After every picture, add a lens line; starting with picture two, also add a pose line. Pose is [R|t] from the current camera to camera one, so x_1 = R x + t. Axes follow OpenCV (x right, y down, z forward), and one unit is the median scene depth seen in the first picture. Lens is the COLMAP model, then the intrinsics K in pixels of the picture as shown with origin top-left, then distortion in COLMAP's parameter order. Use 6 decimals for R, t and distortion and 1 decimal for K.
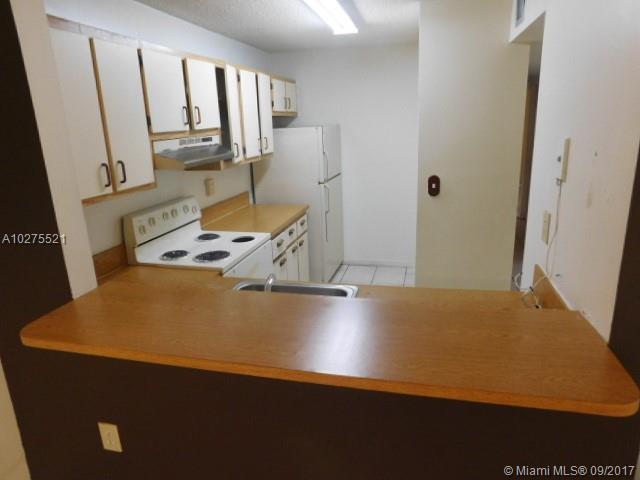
lens RADIAL K [[426.3, 0, 321.8], [0, 426.3, 239.5], [0, 0, 1]] dist [-0.065278, 0.051980]
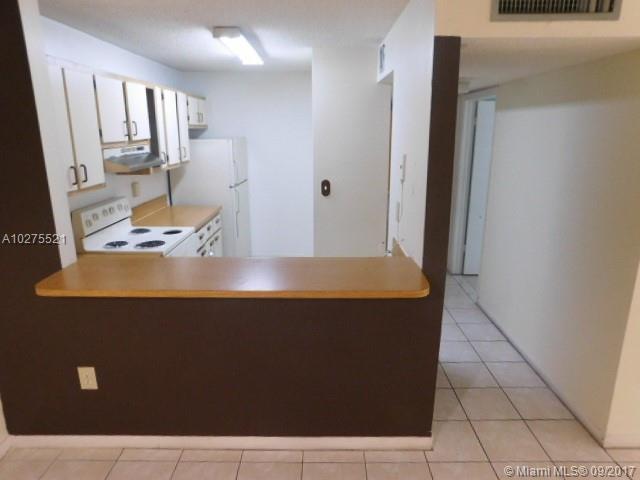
lens RADIAL K [[426.3, 0, 319.6], [0, 426.3, 241.2], [0, 0, 1]] dist [-0.065278, 0.051980]
pose [[0.971961, -0.024703, 0.233839, -0.063710], [0.028913, 0.999475, -0.014595, 0.056474], [-0.233356, 0.020946, 0.972166, -0.263424]]
